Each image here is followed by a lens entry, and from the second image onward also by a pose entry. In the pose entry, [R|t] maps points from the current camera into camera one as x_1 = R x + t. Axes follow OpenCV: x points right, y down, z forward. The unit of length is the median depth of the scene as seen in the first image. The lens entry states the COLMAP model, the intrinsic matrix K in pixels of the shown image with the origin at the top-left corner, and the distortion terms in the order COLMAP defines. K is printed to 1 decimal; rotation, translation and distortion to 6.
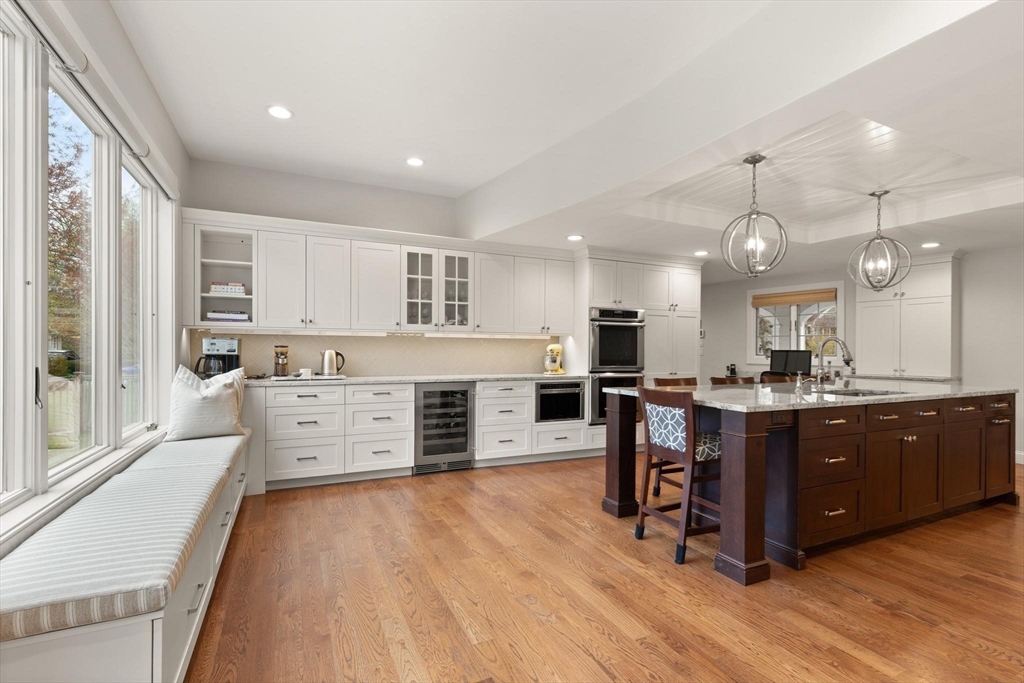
lens RADIAL K [[467.5, 0, 512.0], [0, 467.5, 341.5], [0, 0, 1]] dist [0.000061, 0.000033]
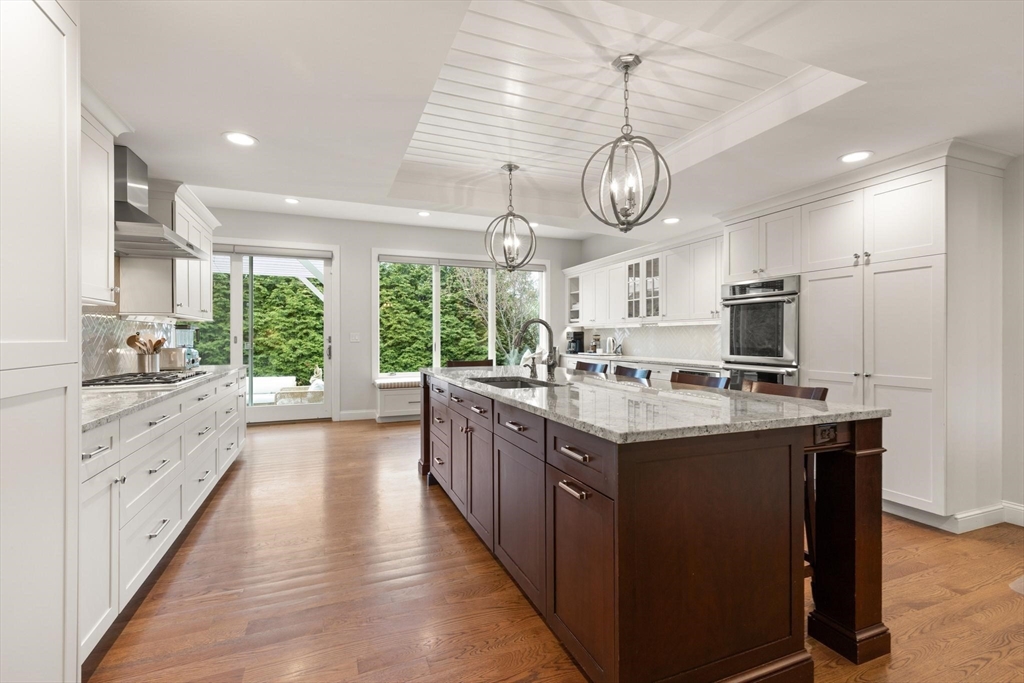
lens RADIAL K [[464.5, 0, 512.0], [0, 464.5, 341.5], [0, 0, 1]] dist [0.000194, 0.000035]
pose [[-0.062056, 0.002063, -0.998071, 1.127795], [0.016878, 0.999857, 0.001017, 0.023379], [0.997930, -0.016782, -0.062082, 0.730645]]
